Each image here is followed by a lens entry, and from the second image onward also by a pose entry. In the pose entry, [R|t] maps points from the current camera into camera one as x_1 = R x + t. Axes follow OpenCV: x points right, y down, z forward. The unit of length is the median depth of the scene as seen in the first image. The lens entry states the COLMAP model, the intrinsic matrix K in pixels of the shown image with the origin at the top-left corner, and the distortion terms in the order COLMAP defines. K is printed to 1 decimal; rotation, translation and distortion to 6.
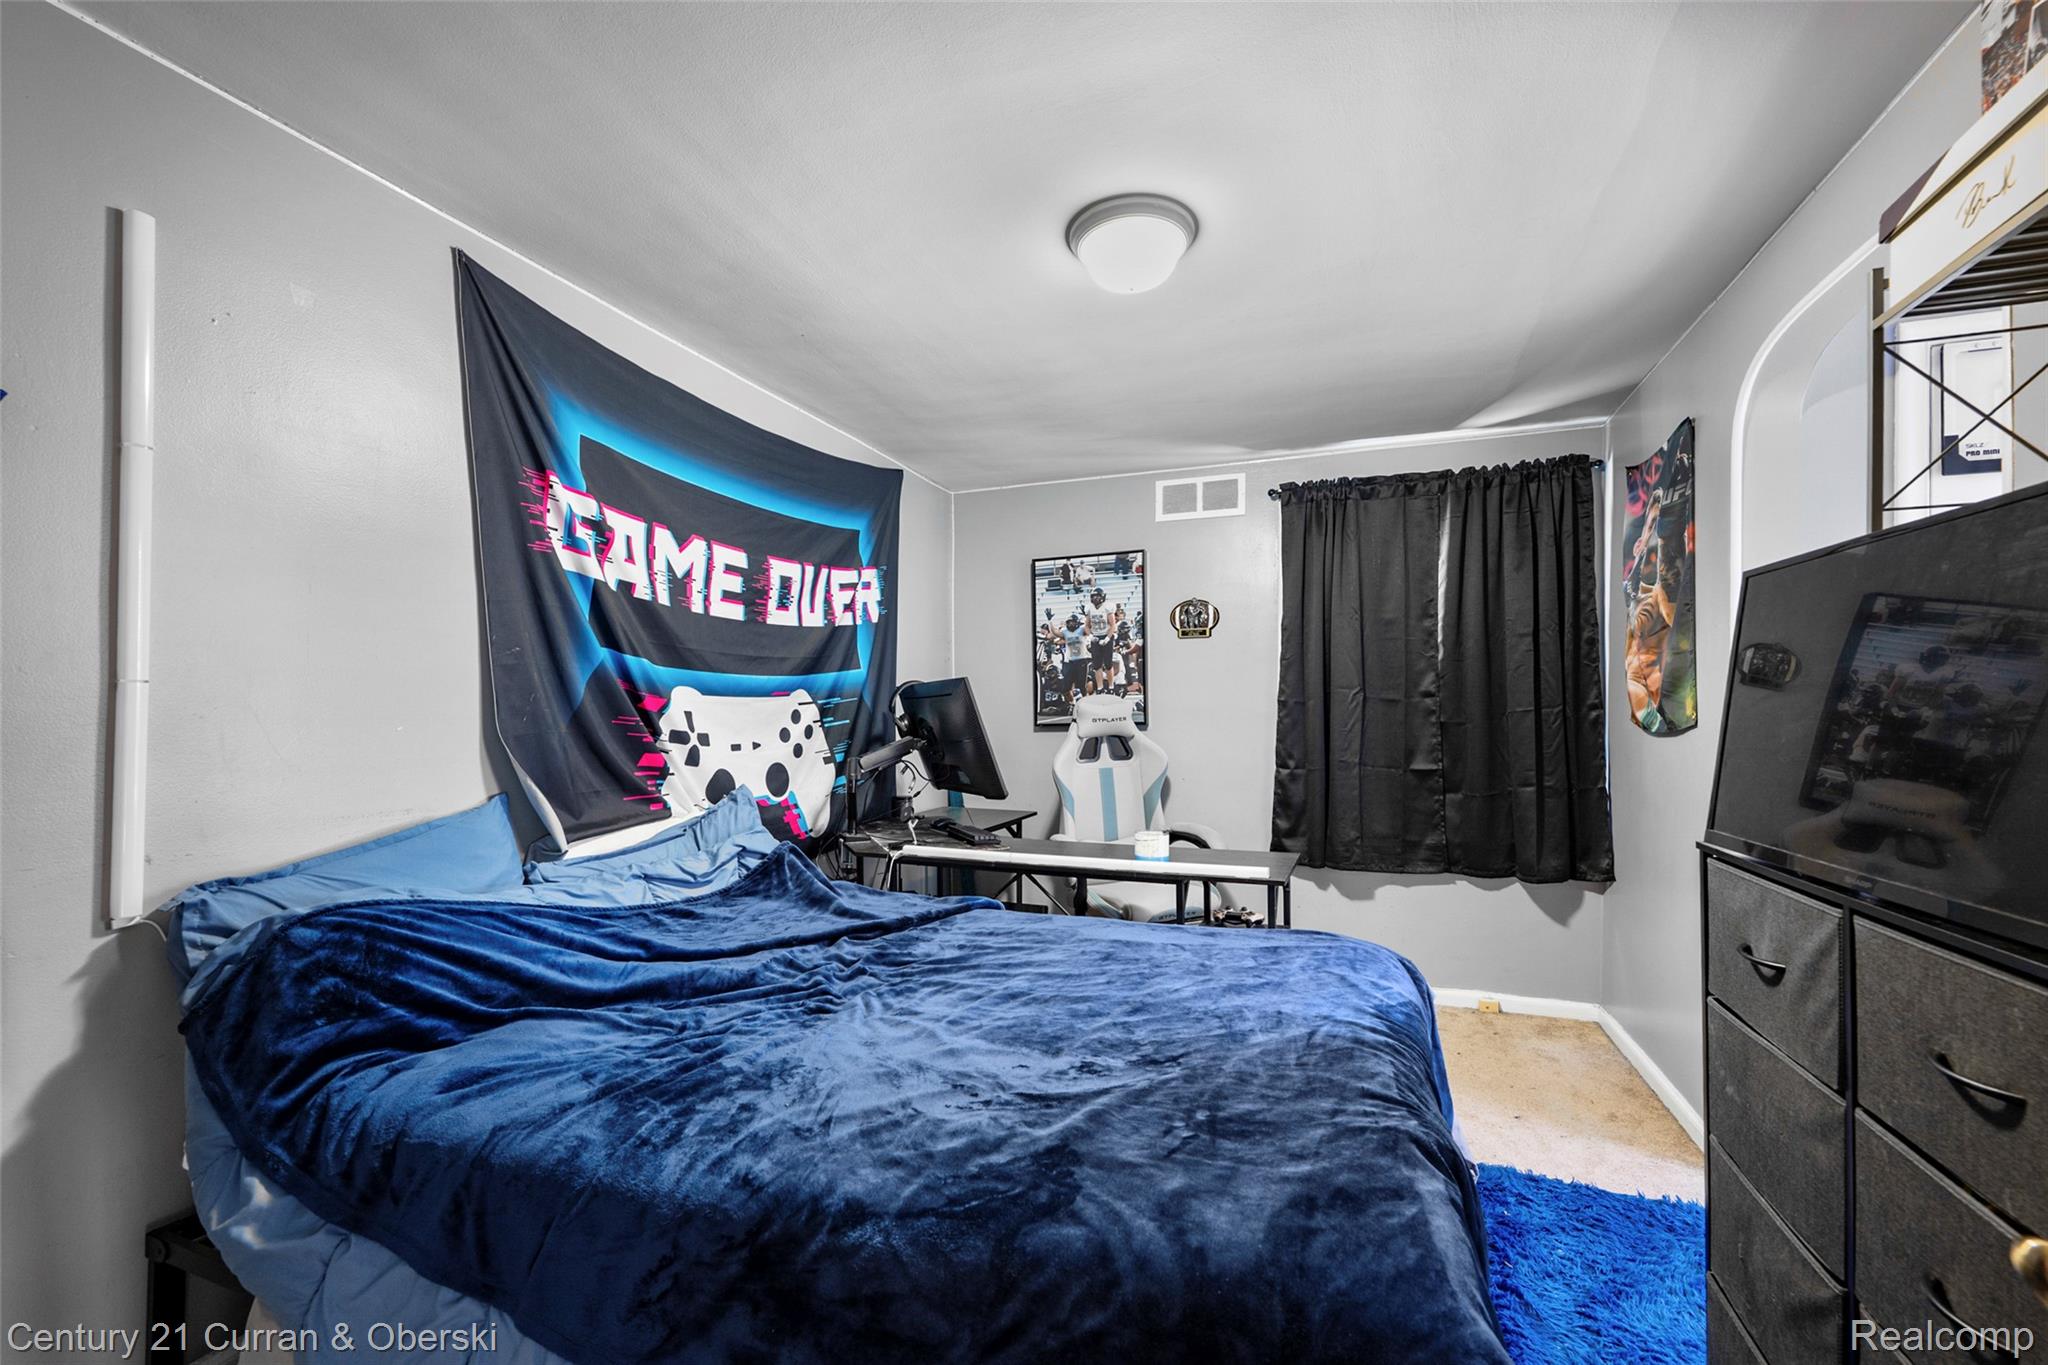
lens RADIAL K [[839.9, 0, 1015.1], [0, 839.9, 697.6], [0, 0, 1]] dist [0.001204, 0.000812]
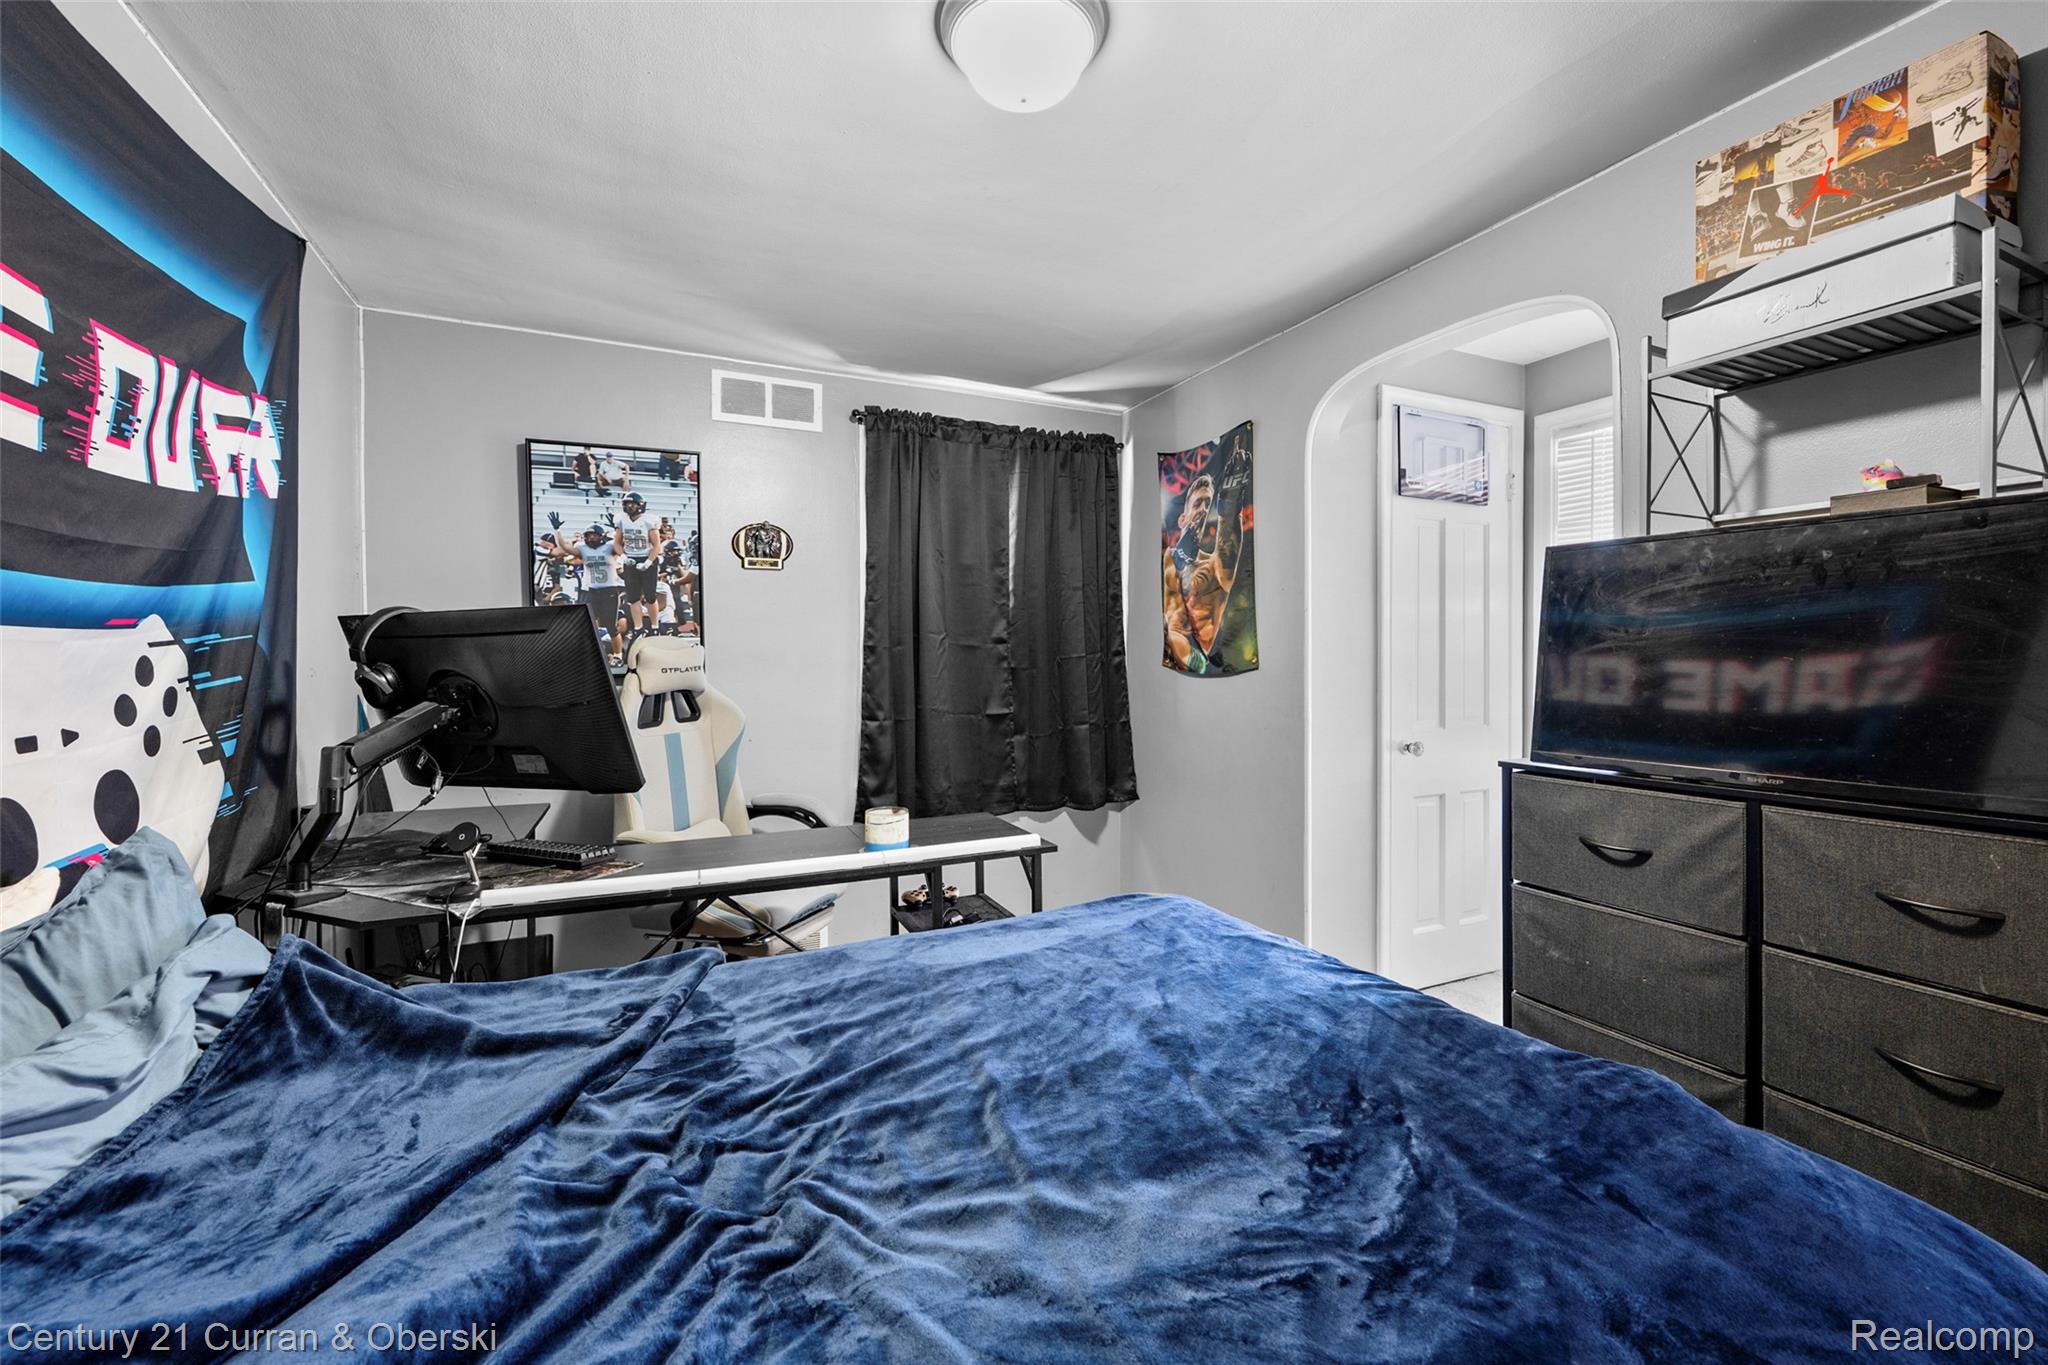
lens RADIAL K [[839.9, 0, 1028.5], [0, 839.9, 653.5], [0, 0, 1]] dist [0.001204, 0.000812]
pose [[0.688987, 0.001204, 0.724773, -0.245091], [-0.009182, 0.999933, 0.007067, 0.004313], [-0.724716, -0.011524, 0.688951, 0.280591]]
